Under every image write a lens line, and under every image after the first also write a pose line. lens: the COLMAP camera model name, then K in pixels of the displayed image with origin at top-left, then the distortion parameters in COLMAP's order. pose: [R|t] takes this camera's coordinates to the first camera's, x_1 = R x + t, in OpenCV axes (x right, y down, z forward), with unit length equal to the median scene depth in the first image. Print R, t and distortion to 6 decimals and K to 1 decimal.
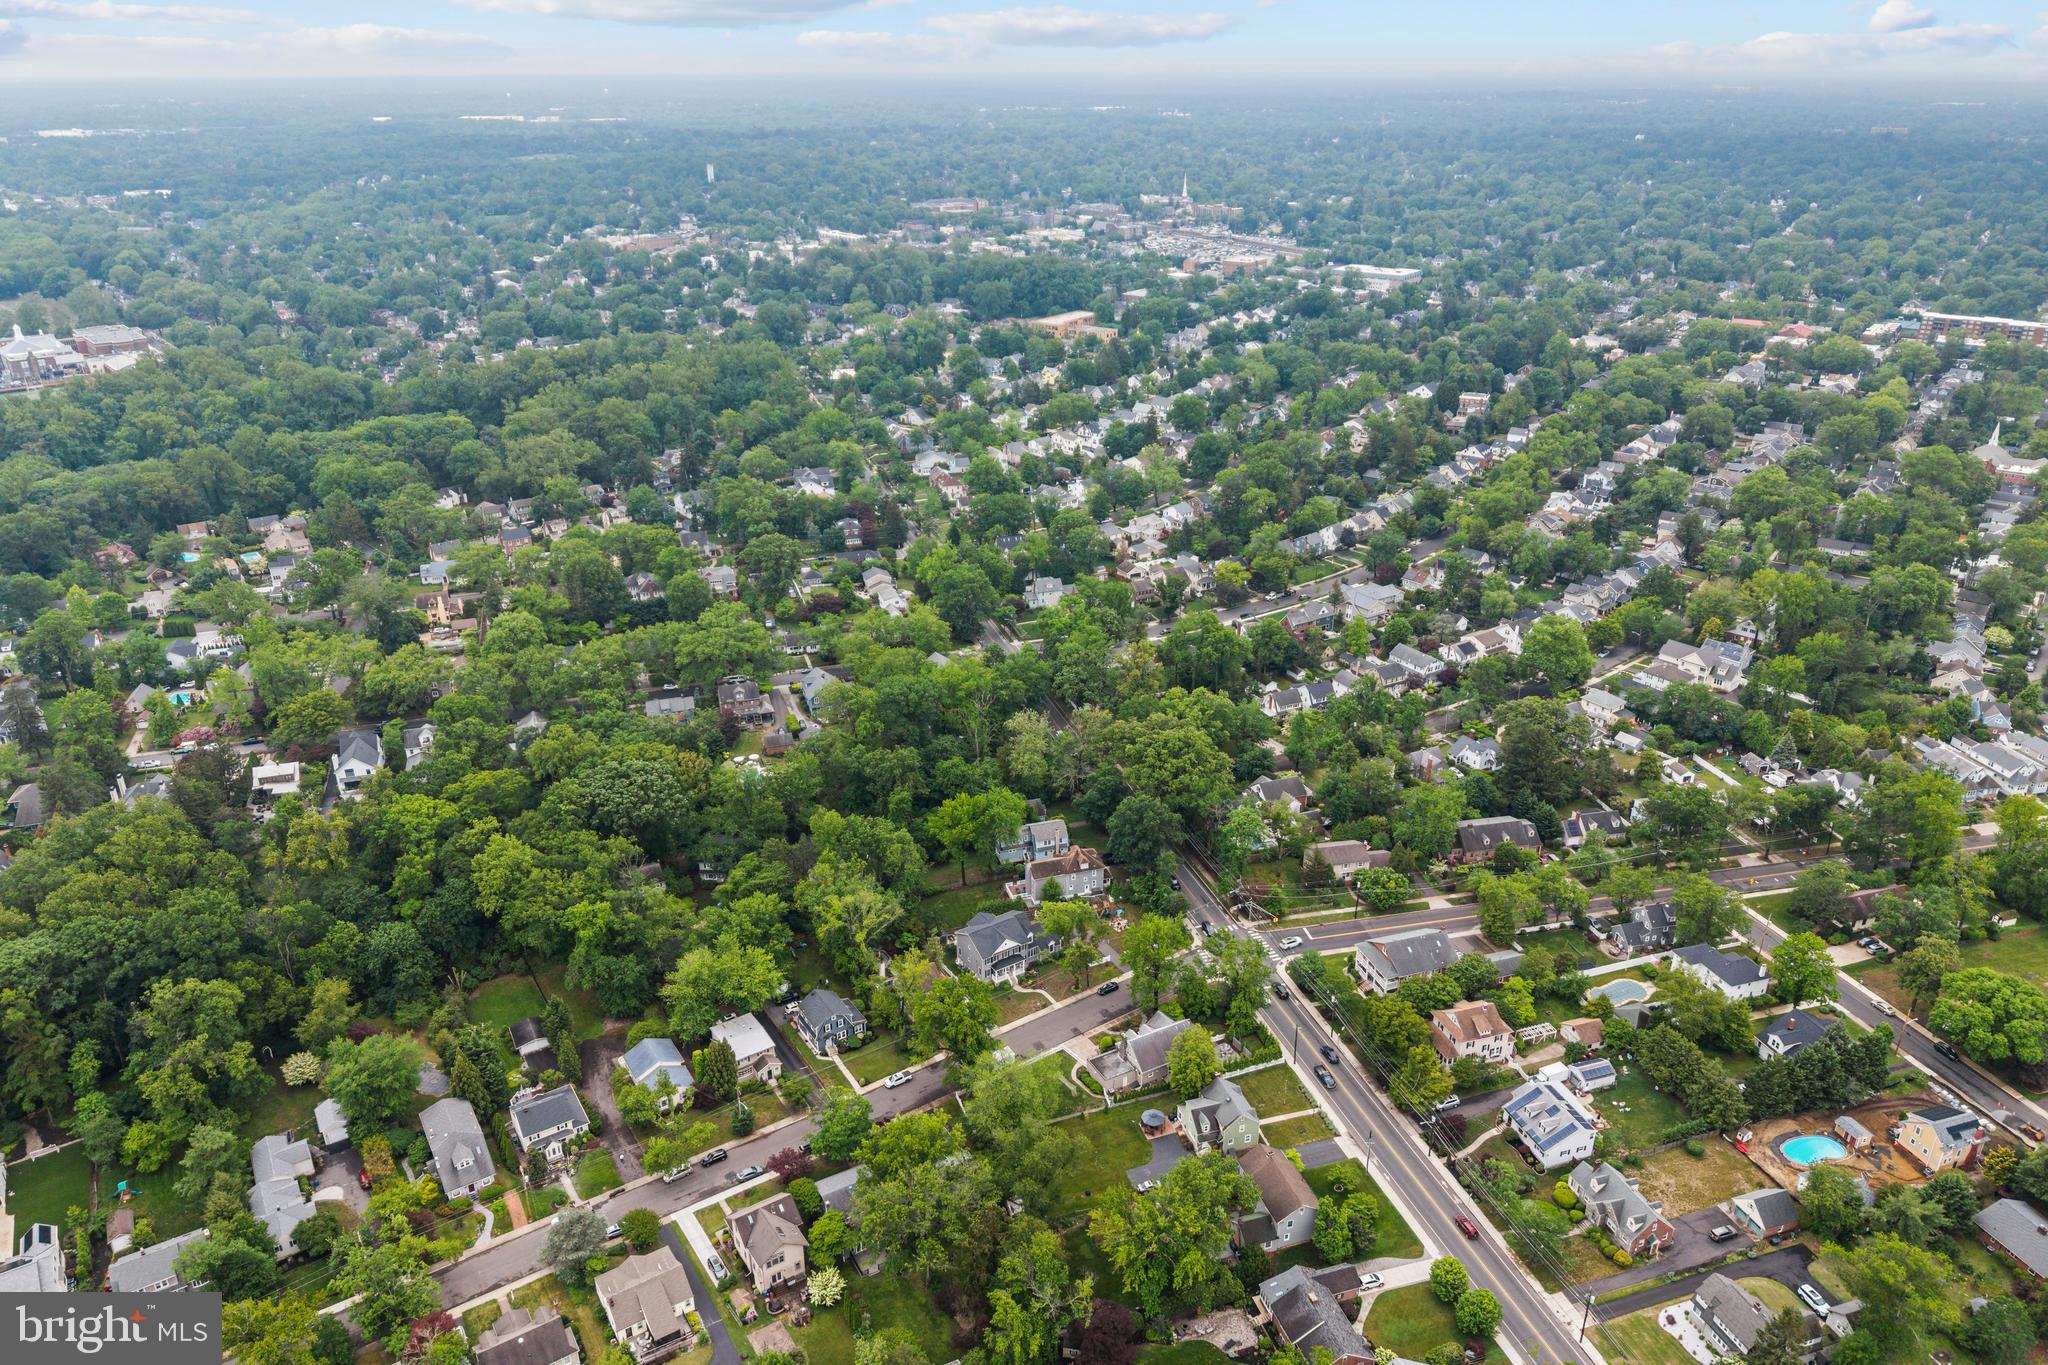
lens RADIAL K [[1381.7, 0, 1024.0], [0, 1381.7, 682.5], [0, 0, 1]] dist [0.052324, -0.061628]
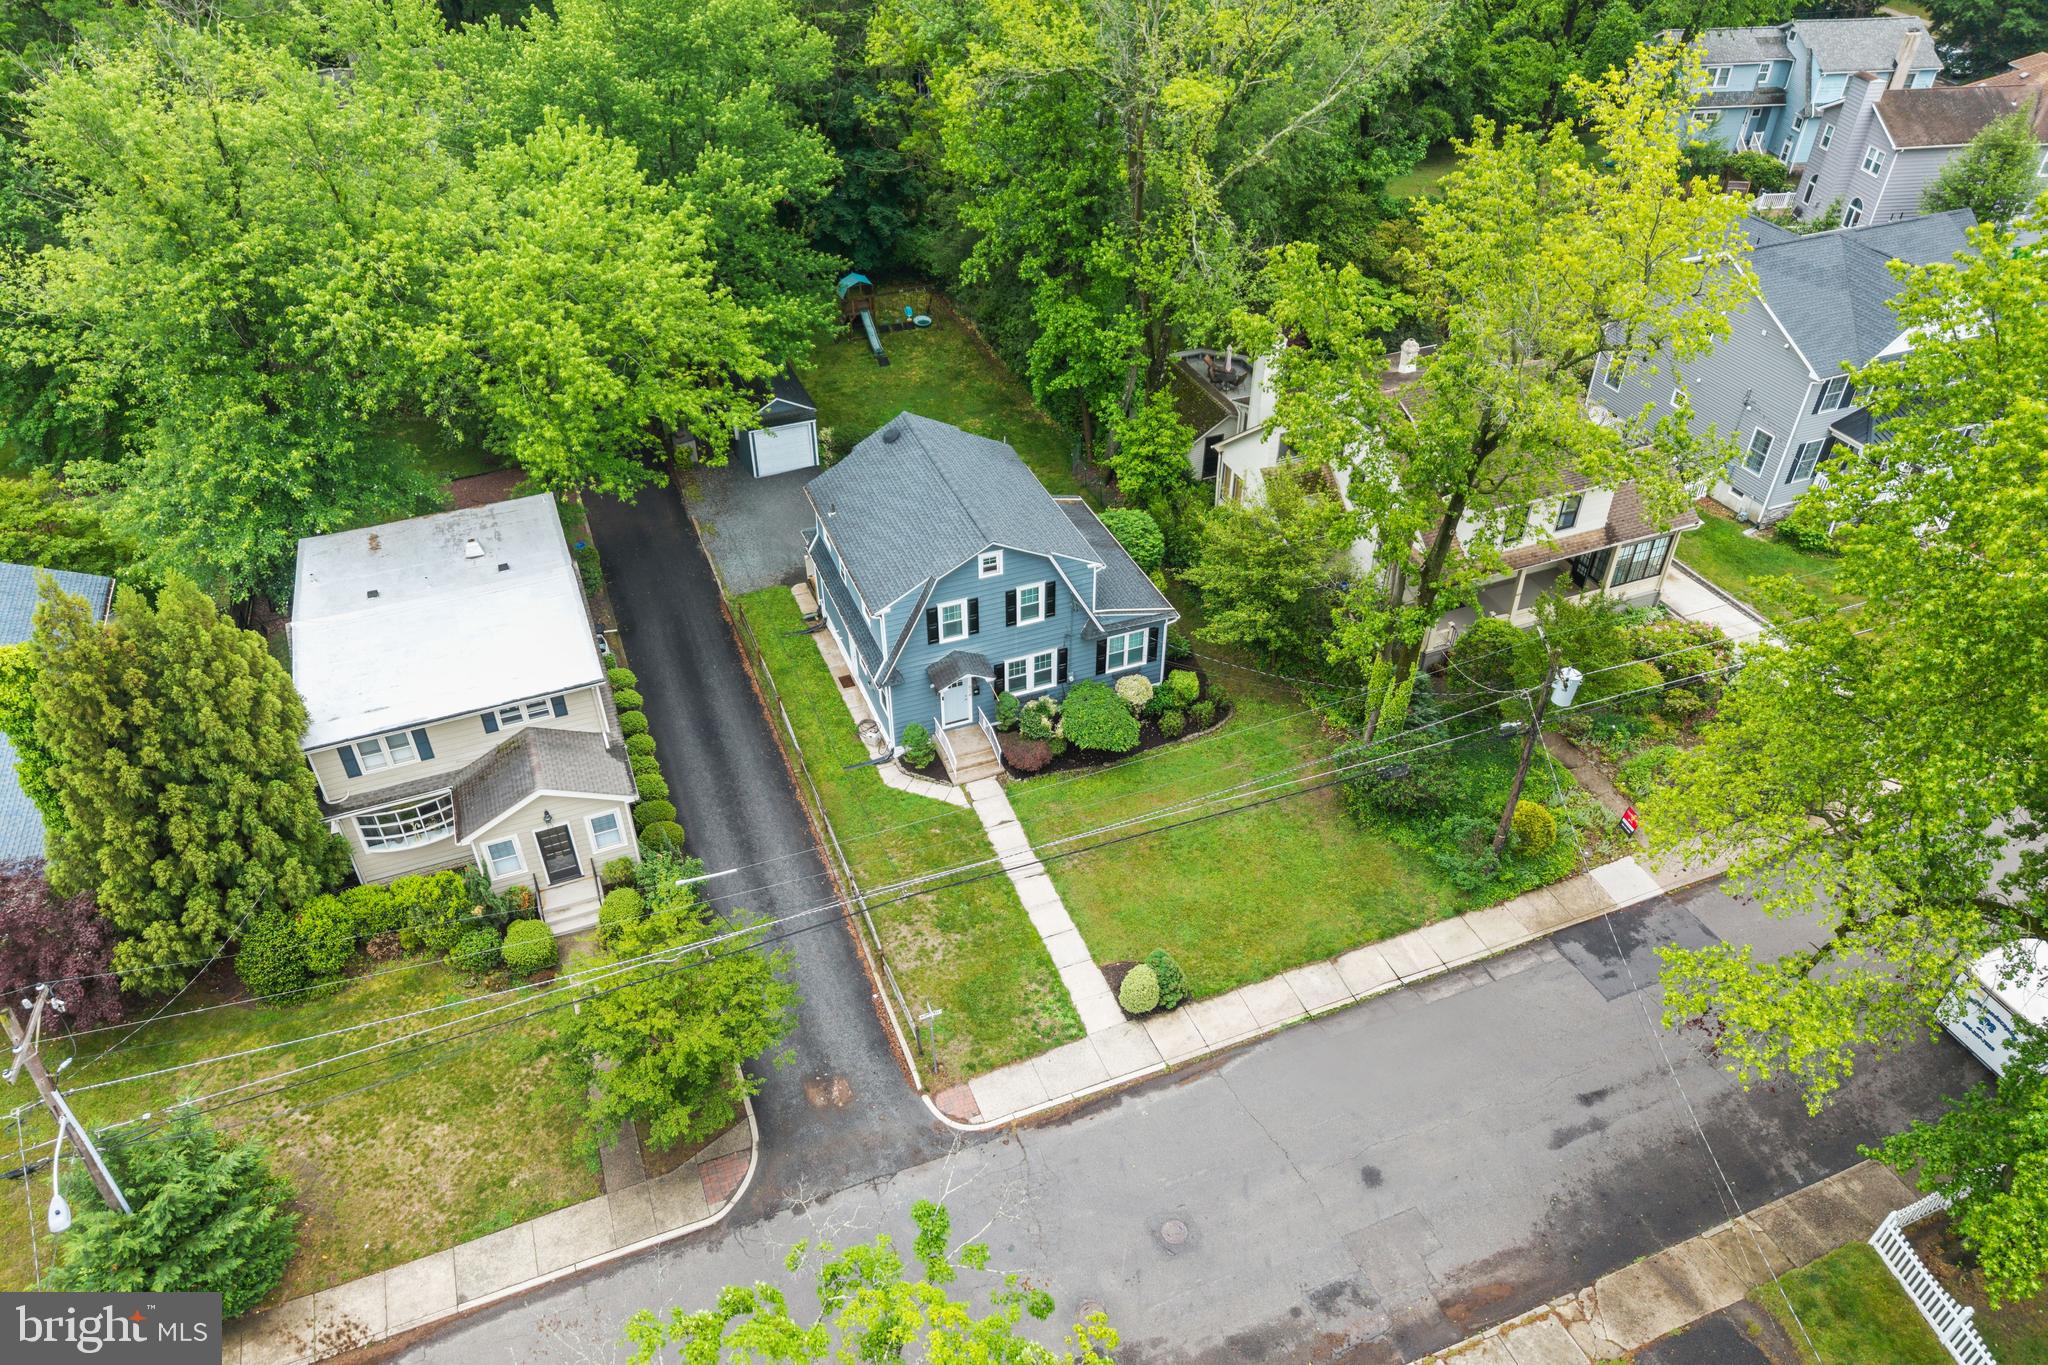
lens RADIAL K [[1381.7, 0, 1024.0], [0, 1381.7, 682.5], [0, 0, 1]] dist [0.052324, -0.061628]
pose [[0.982702, 0.116266, -0.144152, -0.107619], [-0.079900, 0.968375, 0.236359, 0.215509], [0.167074, -0.220752, 0.960913, 0.836572]]
